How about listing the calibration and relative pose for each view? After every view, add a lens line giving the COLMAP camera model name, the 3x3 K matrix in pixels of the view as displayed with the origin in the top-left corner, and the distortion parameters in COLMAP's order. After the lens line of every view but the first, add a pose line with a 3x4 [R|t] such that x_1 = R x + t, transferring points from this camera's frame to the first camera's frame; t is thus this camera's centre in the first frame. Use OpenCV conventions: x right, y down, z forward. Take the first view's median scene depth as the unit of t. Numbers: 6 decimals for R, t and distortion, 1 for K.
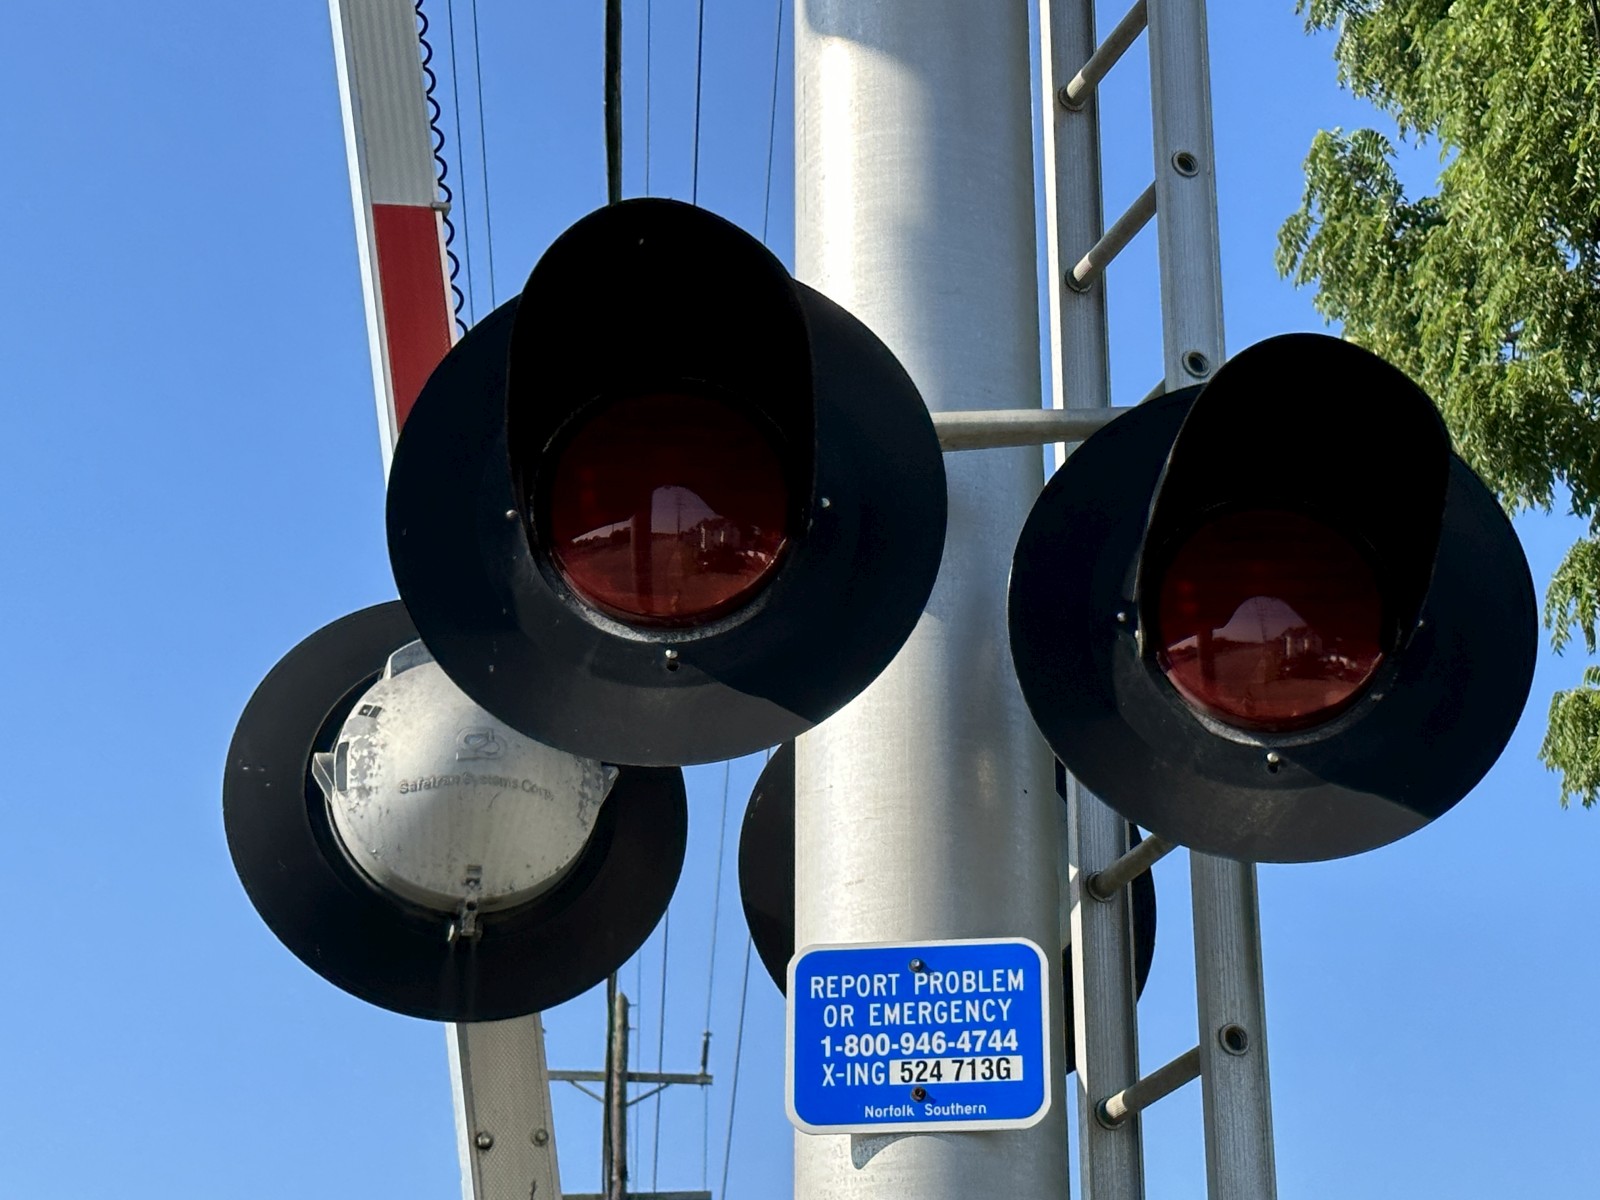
lens RADIAL K [[3419.5, 0, 800.0], [0, 3419.5, 600.0], [0, 0, 1]] dist [0.141072, -0.115412]
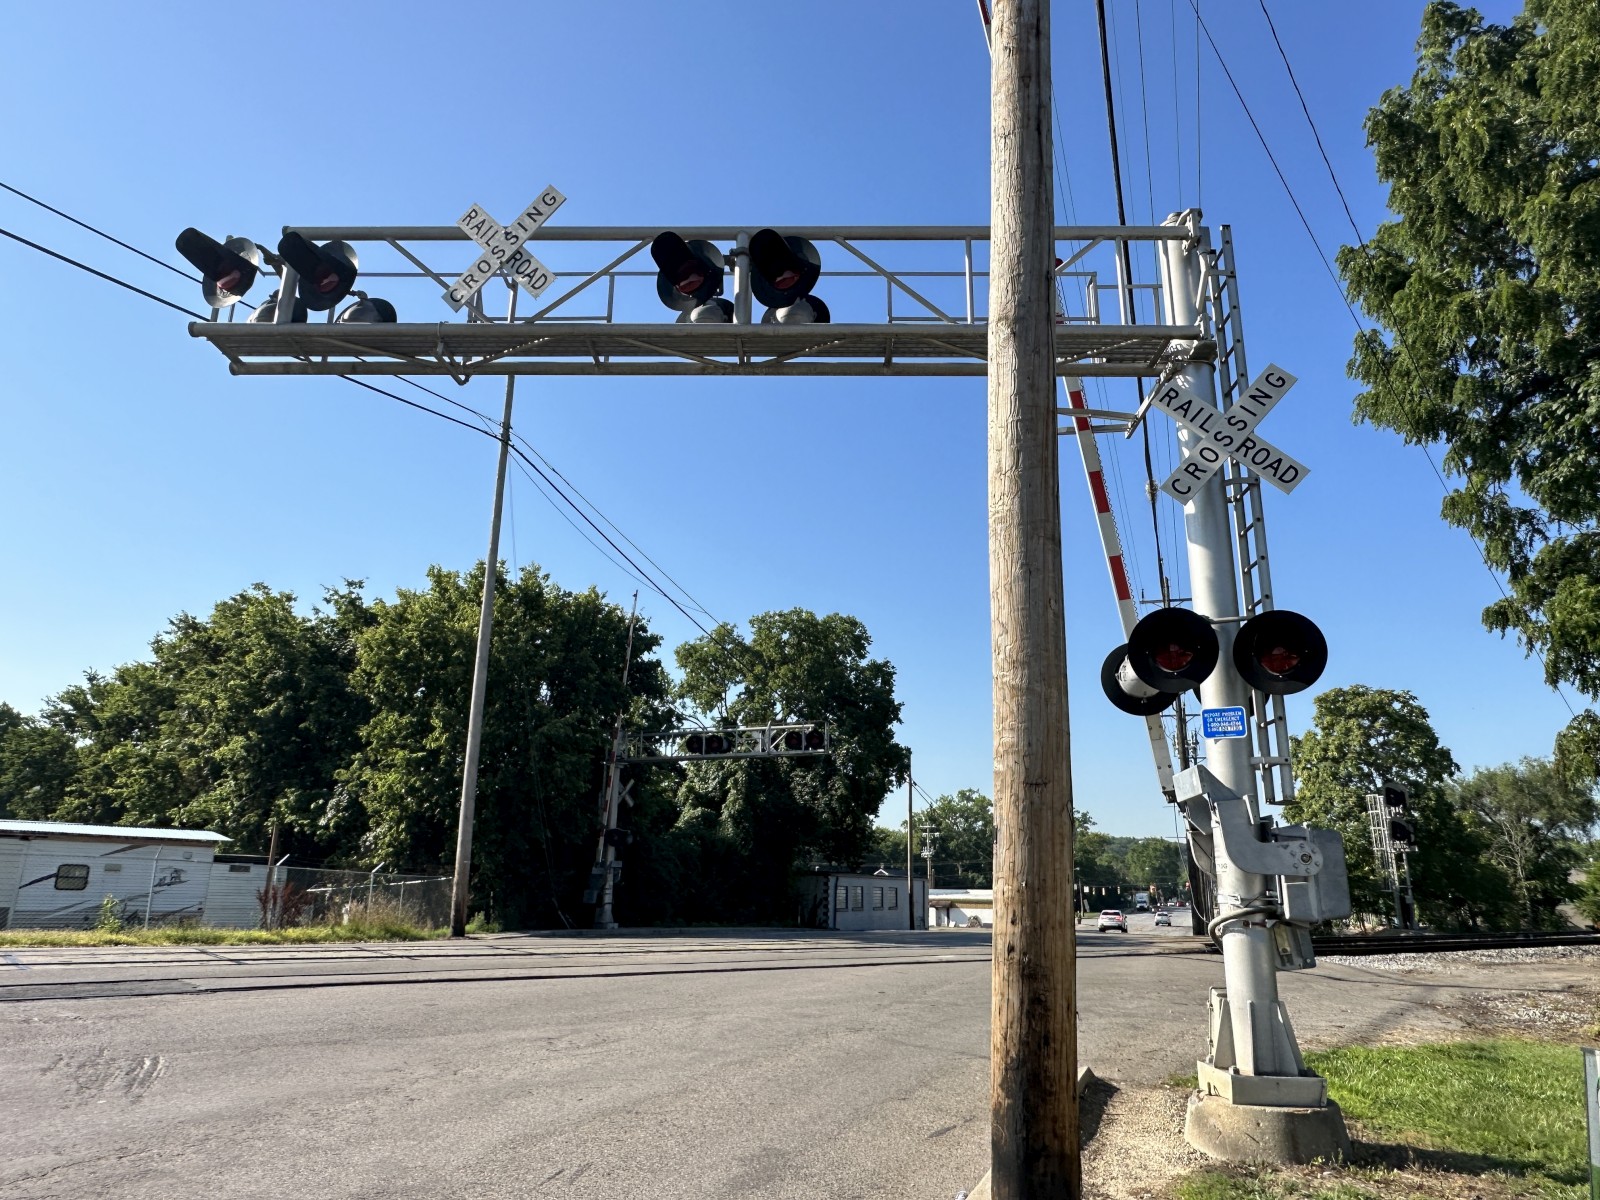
lens RADIAL K [[1014.9, 0, 798.9], [0, 1014.9, 595.4], [0, 0, 1]] dist [-0.001134, 0.000063]
pose [[0.916543, -0.093686, -0.388808, 0.013211], [0.146815, 0.983118, 0.109201, -0.084313], [0.372014, -0.157170, 0.914824, -0.191512]]
